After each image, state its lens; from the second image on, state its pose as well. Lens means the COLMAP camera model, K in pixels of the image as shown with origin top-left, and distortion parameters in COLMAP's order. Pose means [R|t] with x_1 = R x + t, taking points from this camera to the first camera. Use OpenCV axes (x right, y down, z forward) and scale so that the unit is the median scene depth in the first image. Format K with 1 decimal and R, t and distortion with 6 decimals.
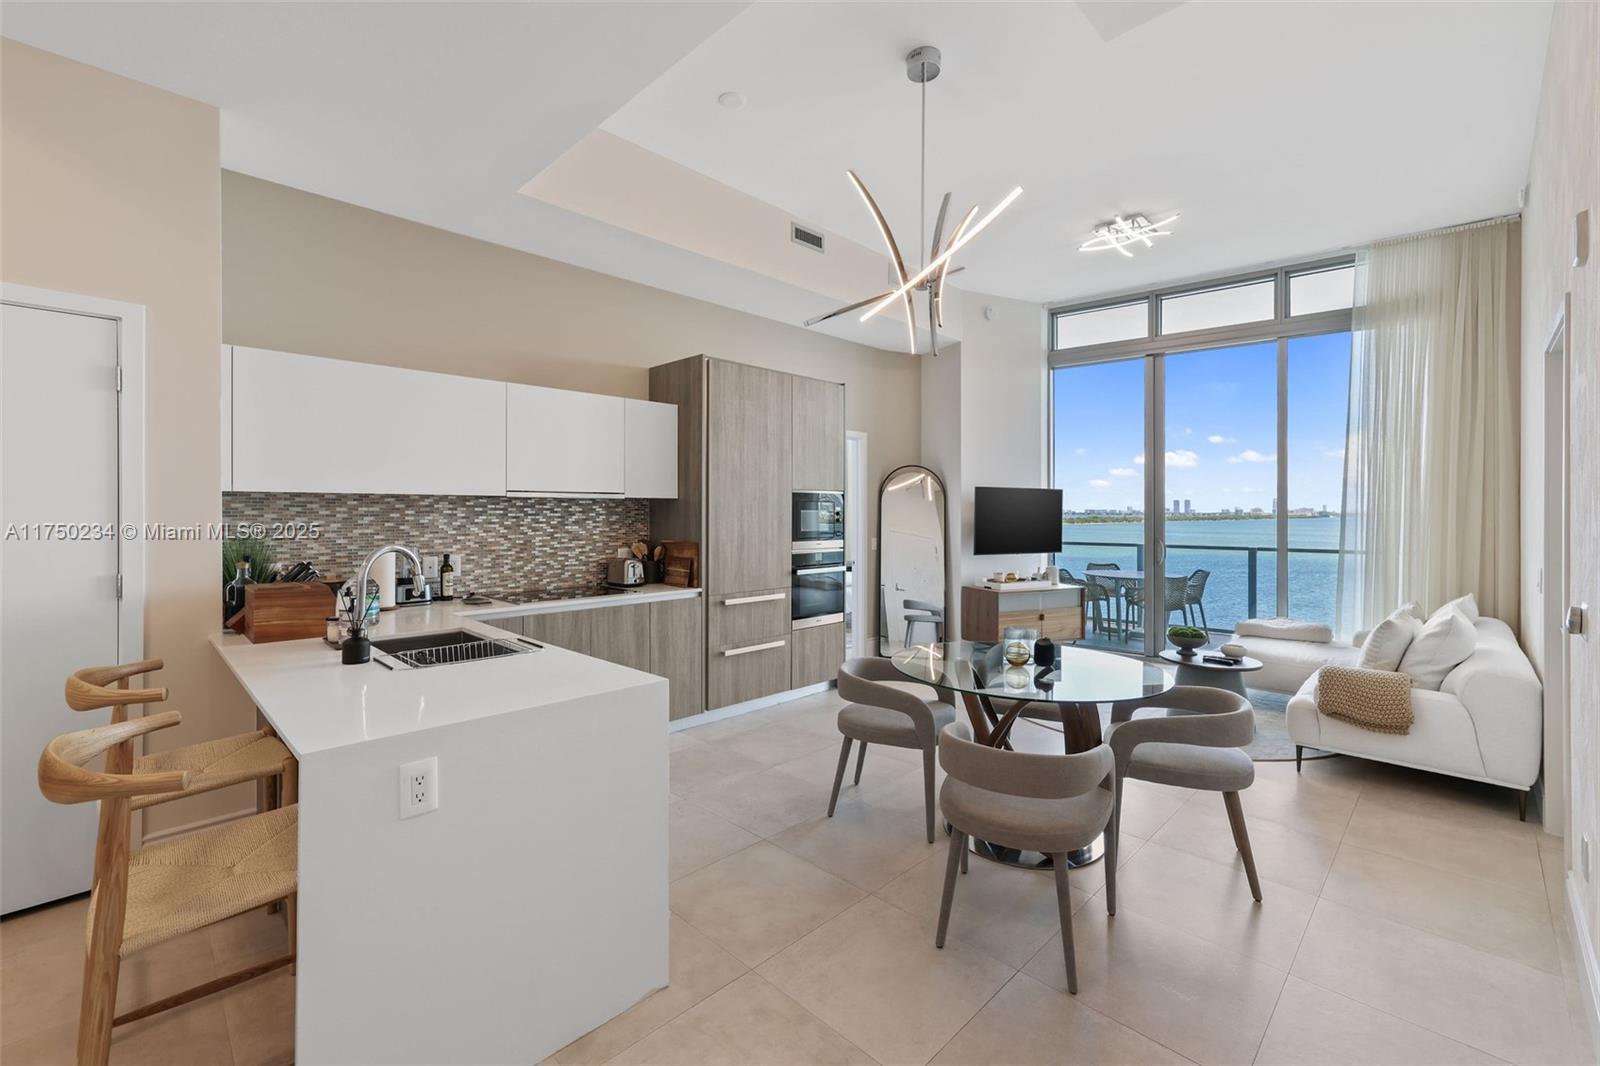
lens RADIAL K [[692.9, 0, 775.9], [0, 692.9, 505.0], [0, 0, 1]] dist [0.008403, -0.000439]
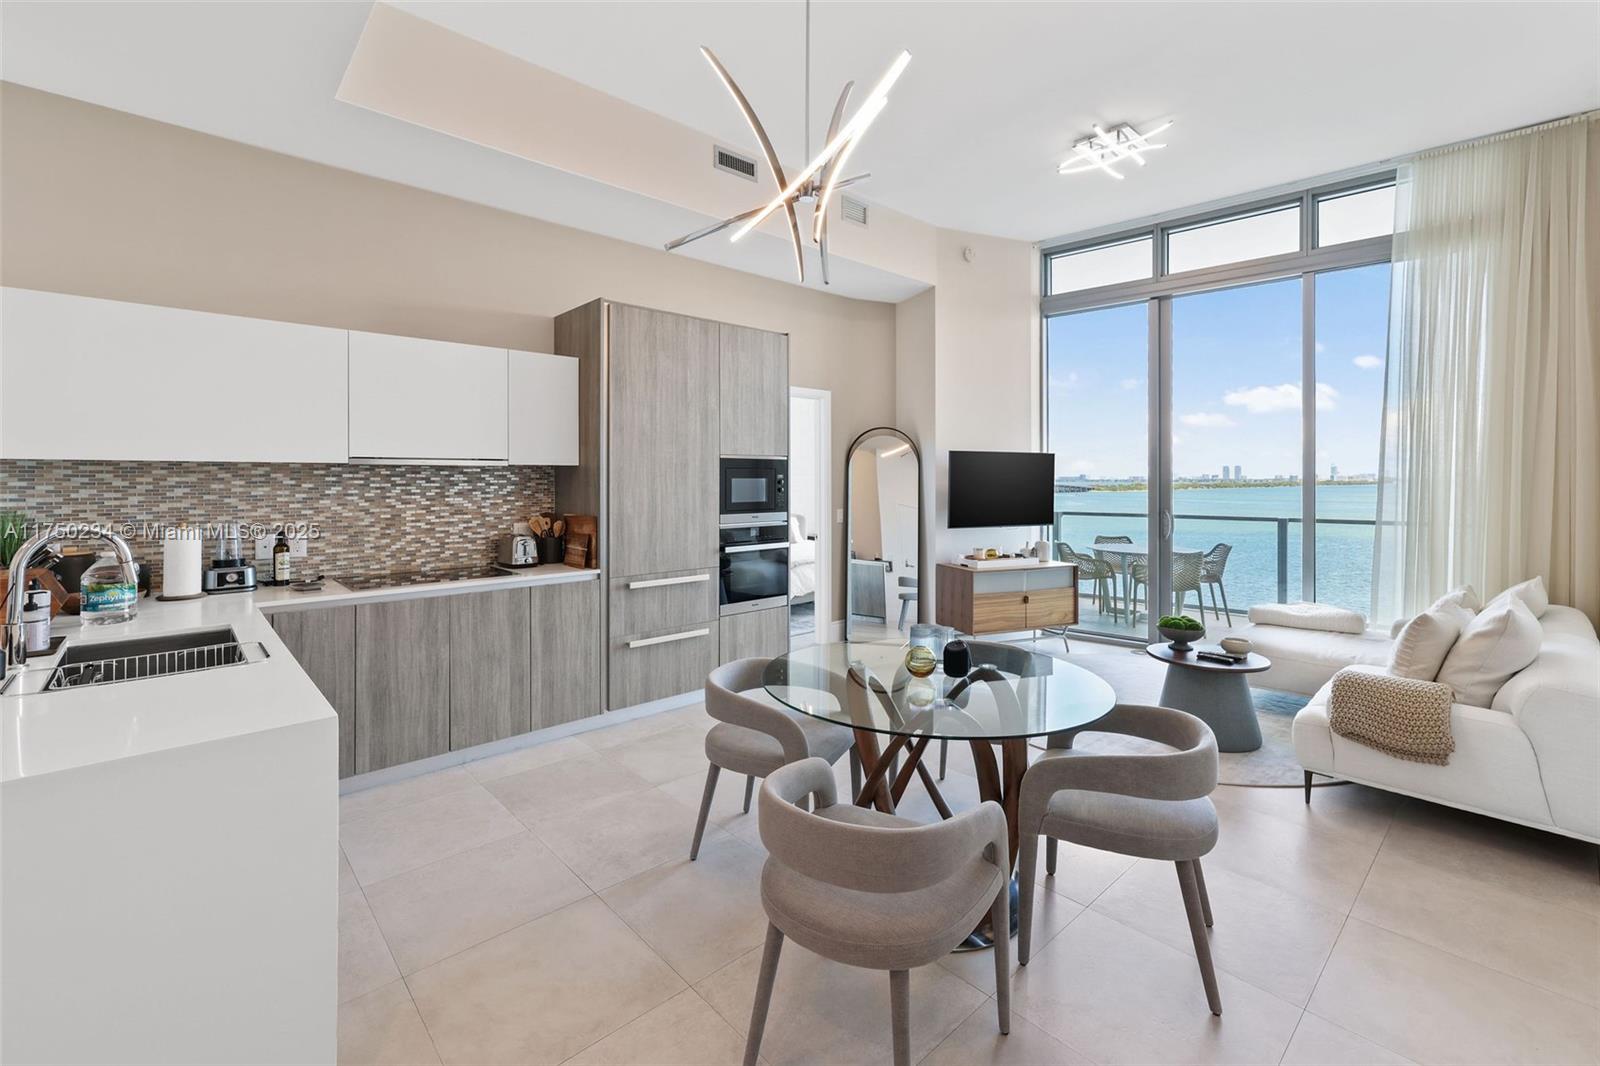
lens RADIAL K [[692.9, 0, 781.6], [0, 692.9, 479.5], [0, 0, 1]] dist [0.008403, -0.000439]
pose [[0.998790, -0.004812, -0.048946, 0.141267], [0.005234, 0.999950, 0.008498, 0.001928], [0.048903, -0.008744, 0.998765, 0.131741]]
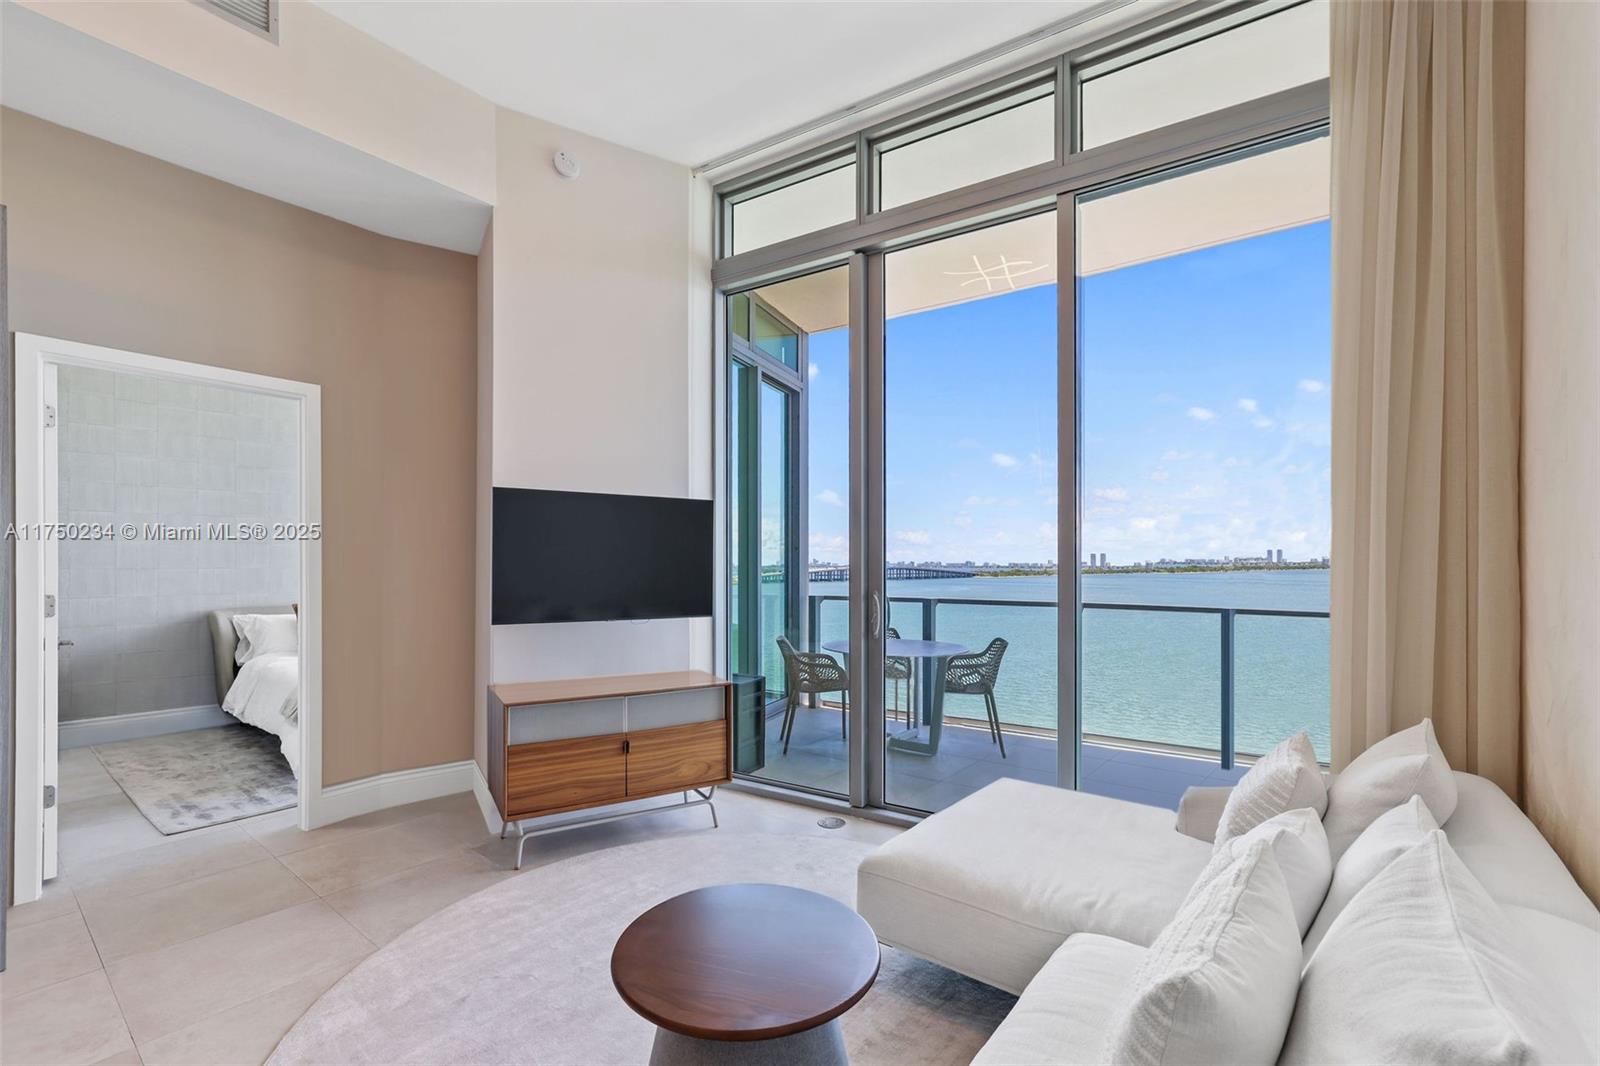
lens RADIAL K [[692.9, 0, 786.2], [0, 692.9, 559.4], [0, 0, 1]] dist [0.008403, -0.000439]
pose [[0.995224, -0.004806, 0.097504, 0.535577], [0.005092, 0.999983, -0.002684, 0.033763], [-0.097490, 0.003168, 0.995231, 0.582547]]
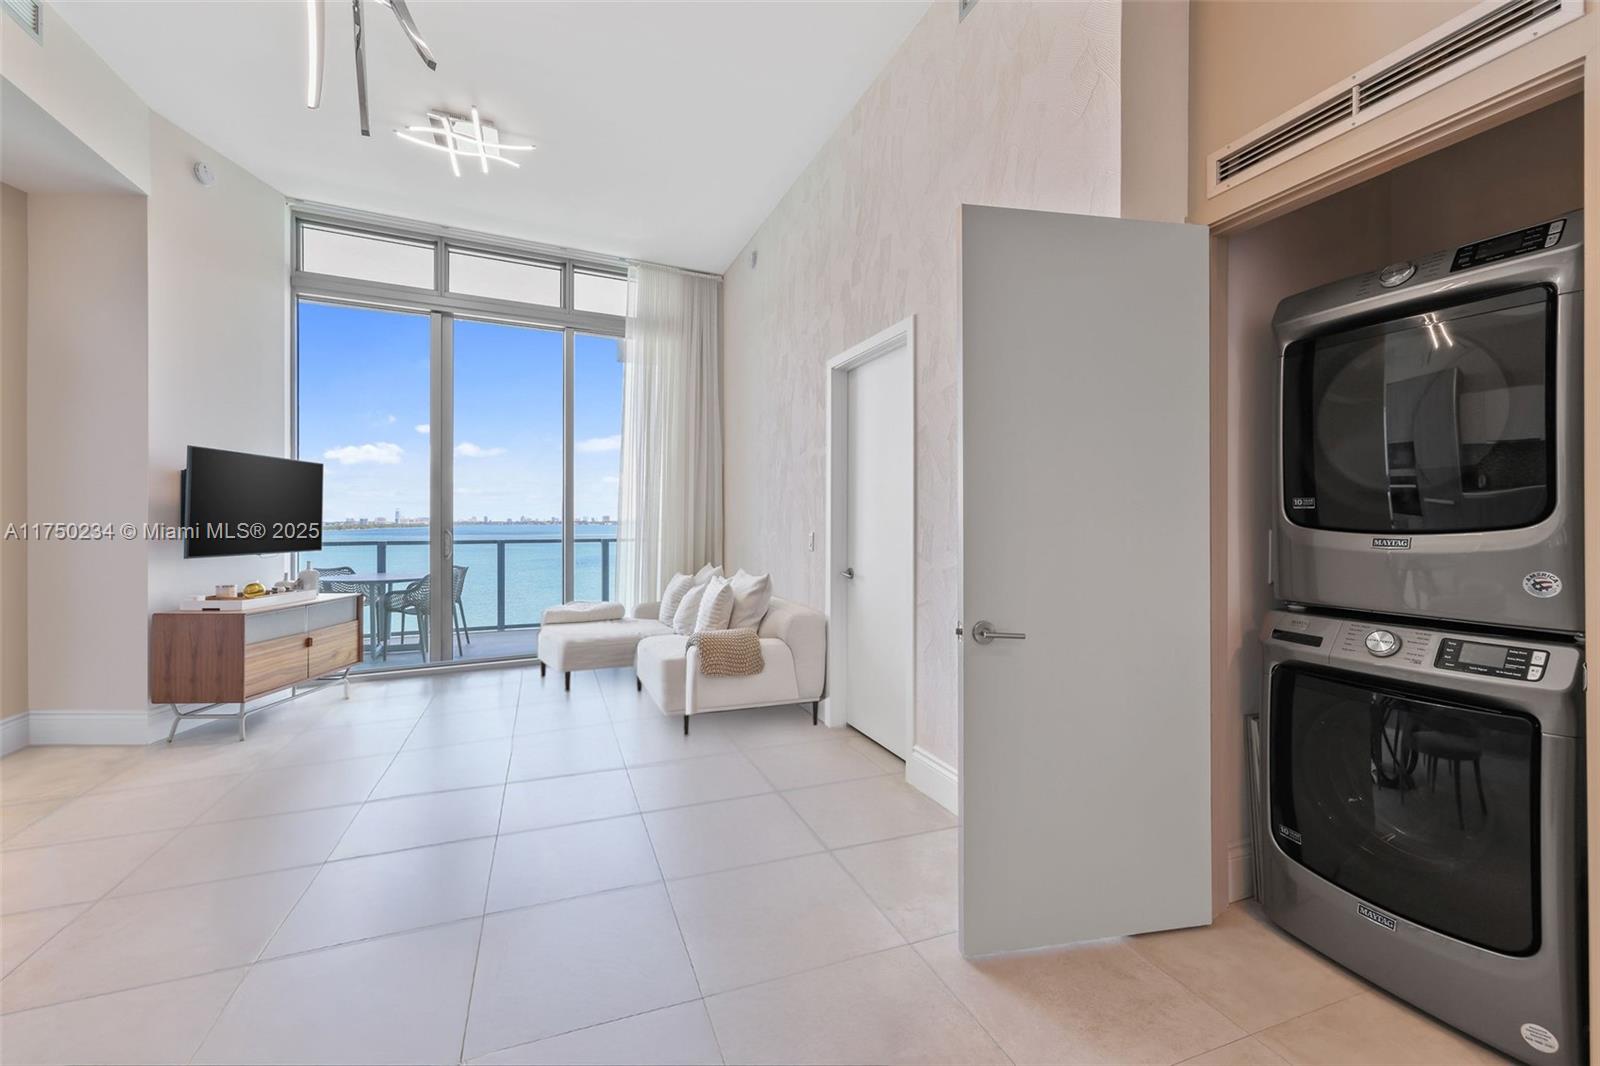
lens RADIAL K [[692.9, 0, 816.3], [0, 692.9, 522.1], [0, 0, 1]] dist [0.008403, -0.000439]
pose [[0.388700, -0.002409, 0.921361, -0.075585], [-0.006499, 0.999965, 0.005356, 0.040473], [-0.921341, -0.008070, 0.388671, 0.306337]]
